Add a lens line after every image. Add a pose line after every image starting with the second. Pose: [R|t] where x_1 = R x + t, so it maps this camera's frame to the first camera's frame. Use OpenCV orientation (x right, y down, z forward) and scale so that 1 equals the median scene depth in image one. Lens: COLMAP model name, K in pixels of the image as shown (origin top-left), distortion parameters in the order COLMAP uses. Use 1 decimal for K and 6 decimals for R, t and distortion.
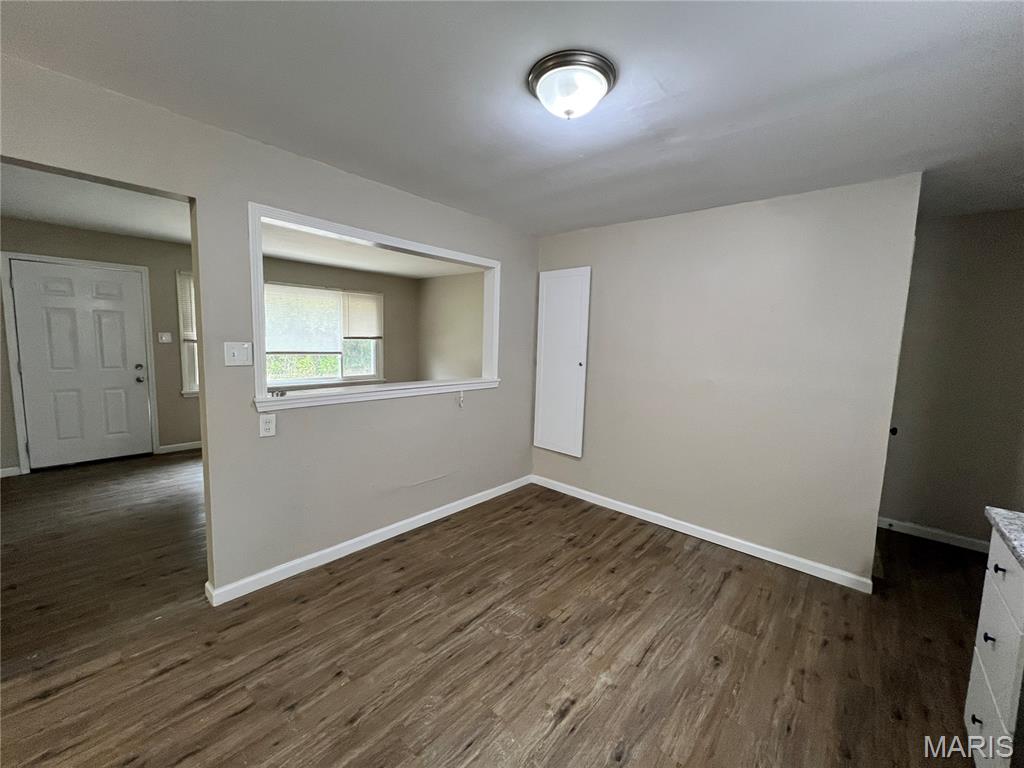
lens RADIAL K [[409.5, 0, 510.5], [0, 409.5, 383.3], [0, 0, 1]] dist [0.000724, -0.000283]
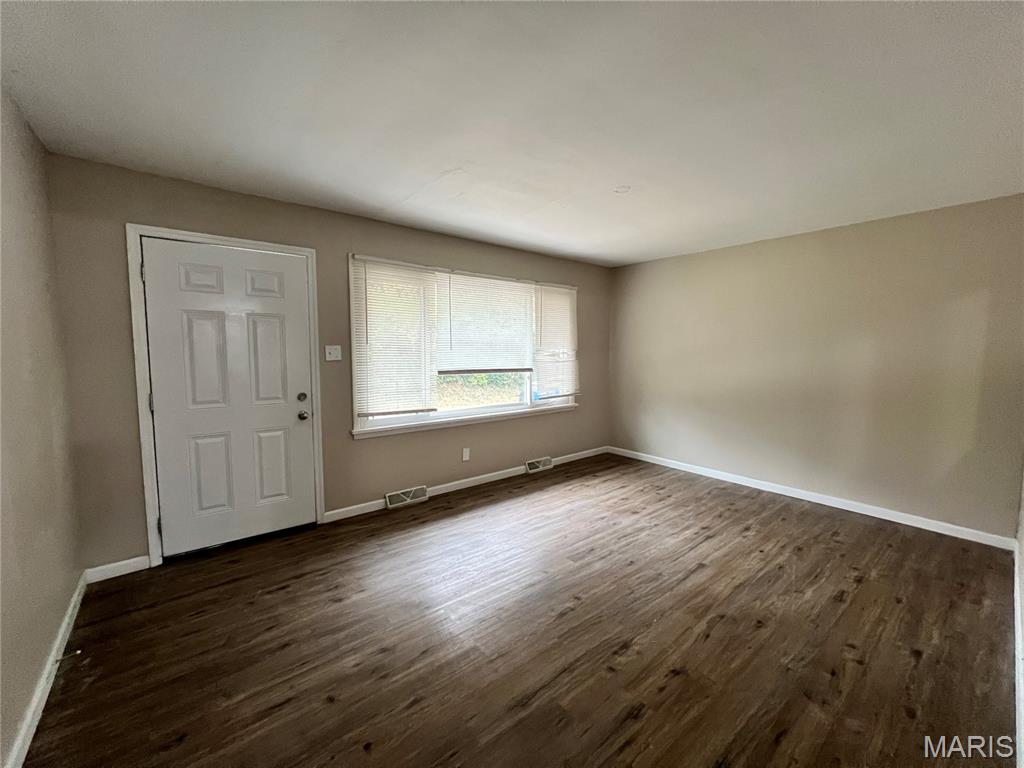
lens RADIAL K [[409.5, 0, 511.0], [0, 409.5, 383.5], [0, 0, 1]] dist [0.000724, -0.000283]
pose [[0.986727, -0.010428, -0.162051, -0.646447], [0.006103, 0.999612, -0.027164, -0.059361], [0.162272, 0.025814, 0.986408, 0.550229]]
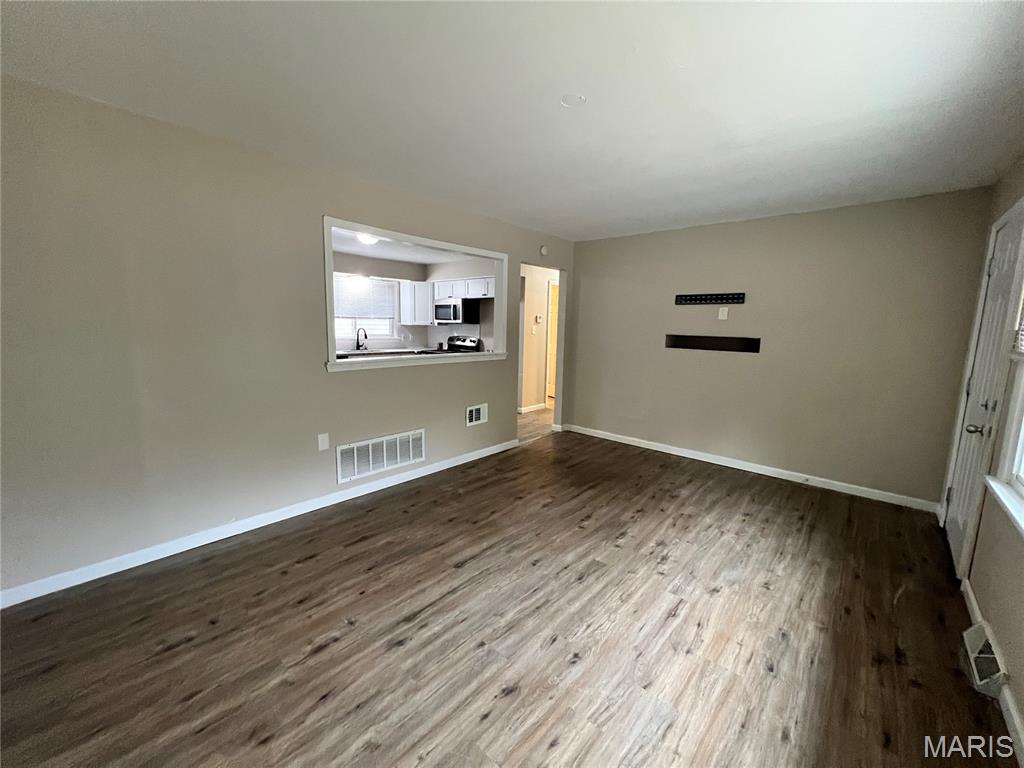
lens RADIAL K [[409.5, 0, 511.4], [0, 409.5, 381.6], [0, 0, 1]] dist [0.000724, -0.000283]
pose [[-0.998662, -0.051689, -0.001703, -0.481714], [-0.050510, 0.967736, 0.246851, -0.224844], [-0.011112, 0.246607, -0.969052, 2.076217]]
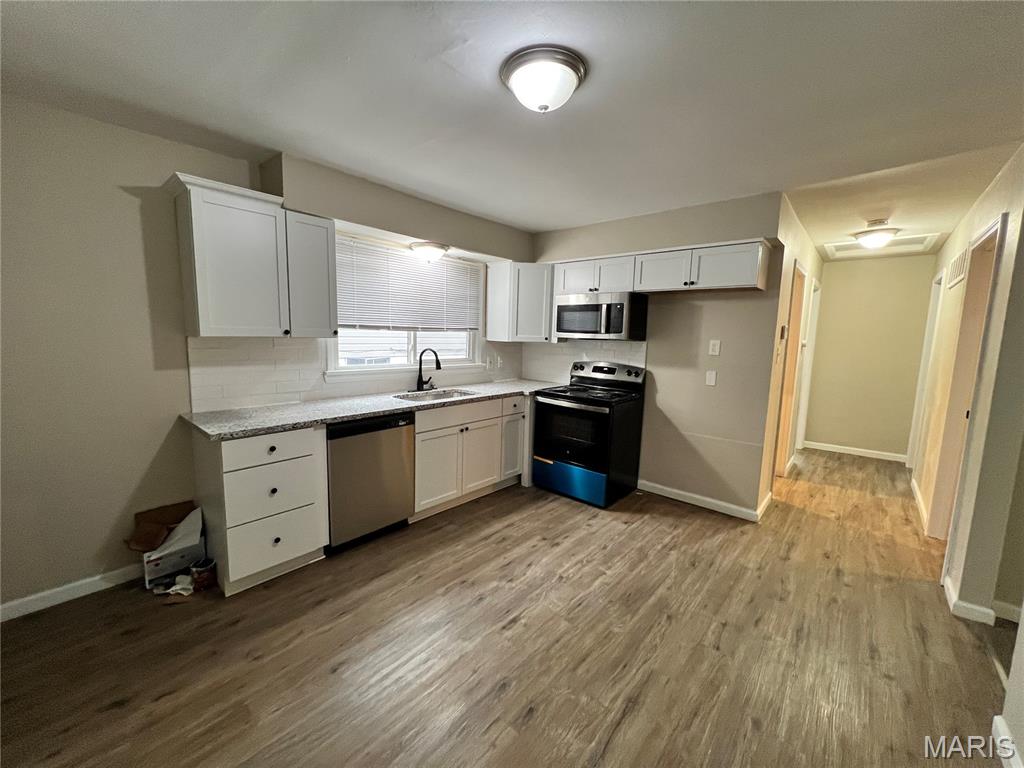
lens RADIAL K [[409.5, 0, 511.9], [0, 409.5, 382.1], [0, 0, 1]] dist [0.000724, -0.000283]
pose [[-0.998450, -0.053201, -0.016344, 0.097585], [-0.055522, 0.972422, 0.226524, -0.103081], [0.003842, 0.227080, -0.973868, 1.046274]]
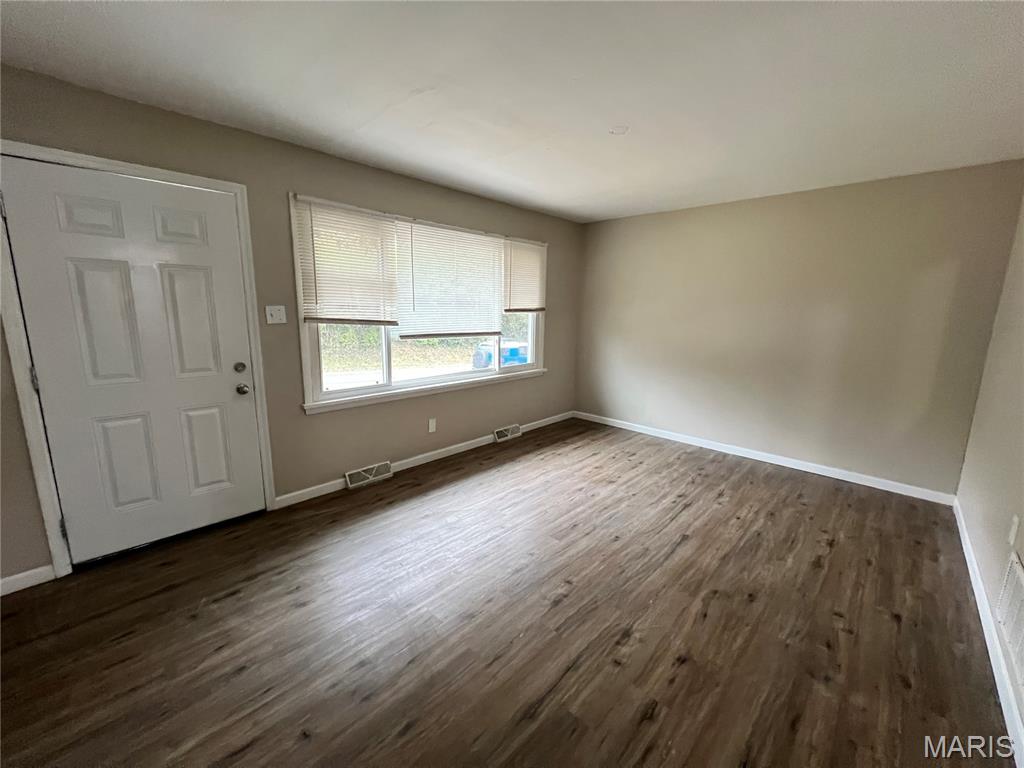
lens RADIAL K [[409.5, 0, 511.0], [0, 409.5, 383.1], [0, 0, 1]] dist [0.000724, -0.000283]
pose [[0.999247, -0.004720, -0.038523, -0.719541], [0.007535, 0.997285, 0.073256, -0.081220], [0.038072, -0.073491, 0.996569, 0.631168]]
